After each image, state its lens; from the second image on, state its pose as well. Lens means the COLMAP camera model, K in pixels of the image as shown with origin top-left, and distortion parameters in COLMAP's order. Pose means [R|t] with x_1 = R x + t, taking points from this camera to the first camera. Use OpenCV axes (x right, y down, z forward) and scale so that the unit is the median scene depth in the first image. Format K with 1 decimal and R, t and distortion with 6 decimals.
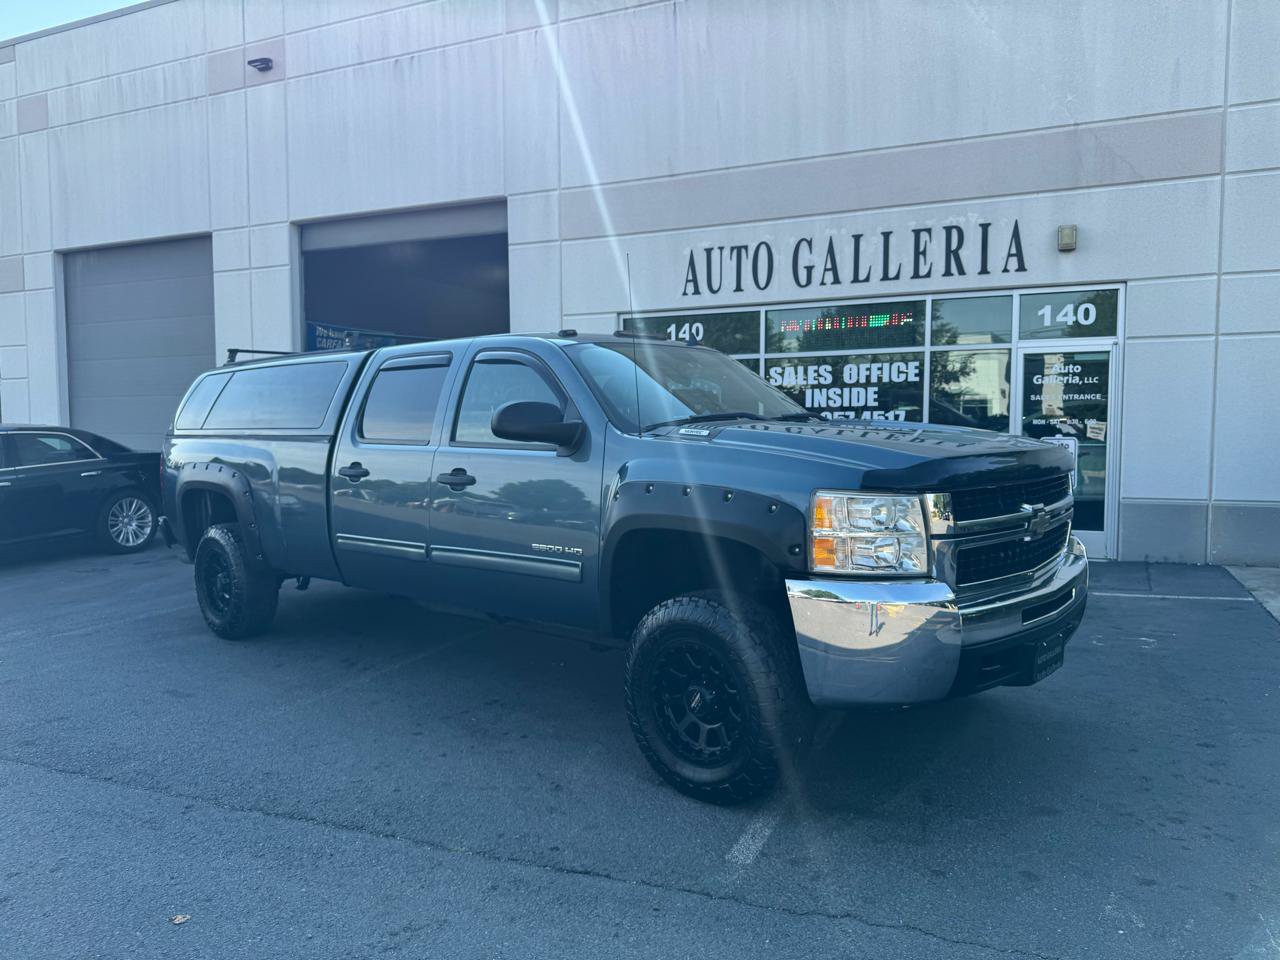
lens RADIAL K [[906.9, 0, 649.4], [0, 906.9, 485.5], [0, 0, 1]] dist [0.018661, -0.024547]
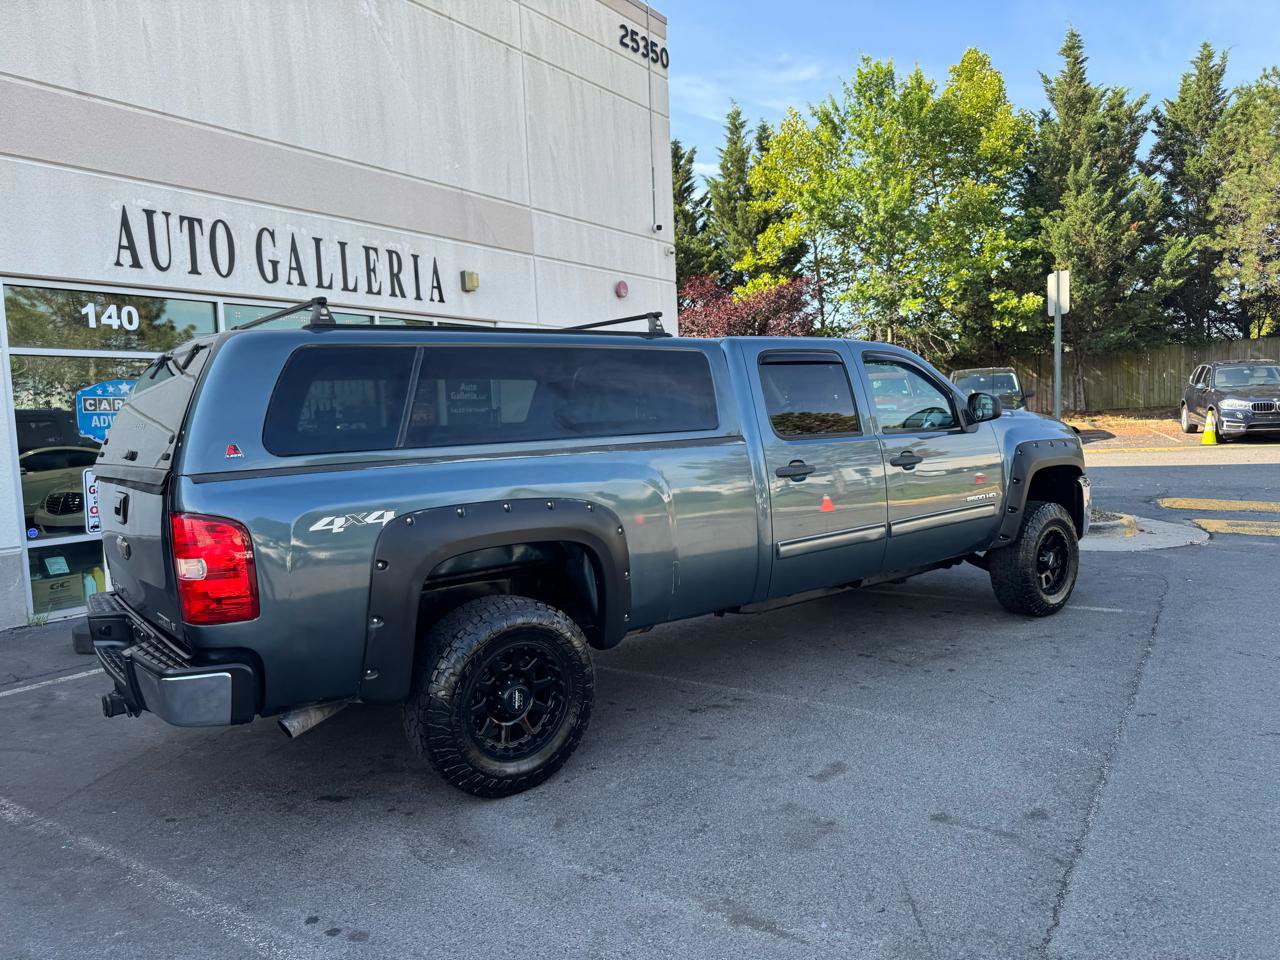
lens RADIAL K [[906.9, 0, 649.4], [0, 906.9, 485.5], [0, 0, 1]] dist [0.018661, -0.024547]
pose [[0.169544, -0.071567, 0.982921, -0.672960], [0.102934, 0.993191, 0.054560, -0.035226], [-0.980132, 0.091926, 0.175756, 0.521380]]
